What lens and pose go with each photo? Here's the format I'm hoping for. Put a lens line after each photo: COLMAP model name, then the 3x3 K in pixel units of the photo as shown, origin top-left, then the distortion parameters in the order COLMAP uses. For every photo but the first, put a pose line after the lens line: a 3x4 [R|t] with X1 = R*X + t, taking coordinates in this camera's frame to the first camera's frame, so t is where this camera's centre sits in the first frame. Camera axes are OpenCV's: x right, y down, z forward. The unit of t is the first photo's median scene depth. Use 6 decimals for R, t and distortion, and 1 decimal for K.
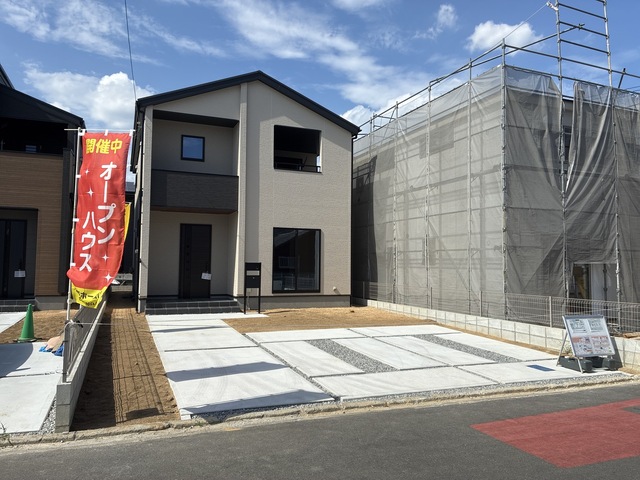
lens RADIAL K [[487.4, 0, 321.3], [0, 487.4, 242.8], [0, 0, 1]] dist [0.049303, -0.048553]
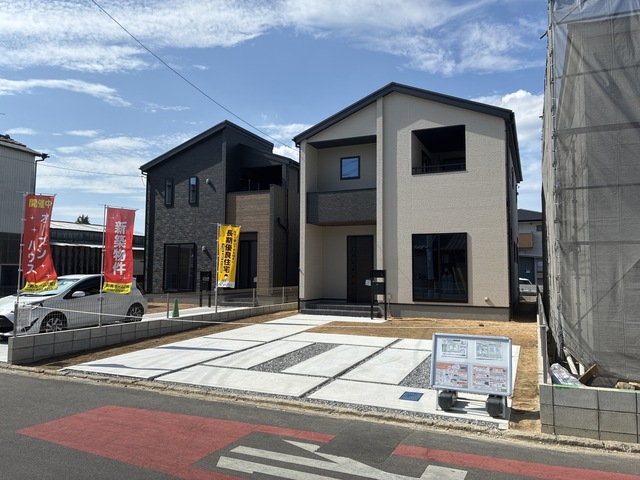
lens RADIAL K [[487.4, 0, 314.6], [0, 487.4, 240.1], [0, 0, 1]] dist [0.049303, -0.048553]
pose [[0.692655, -0.054562, -0.719202, 0.475638], [0.034928, 0.998502, -0.042113, 0.015134], [0.720423, 0.004049, 0.693523, 0.171753]]
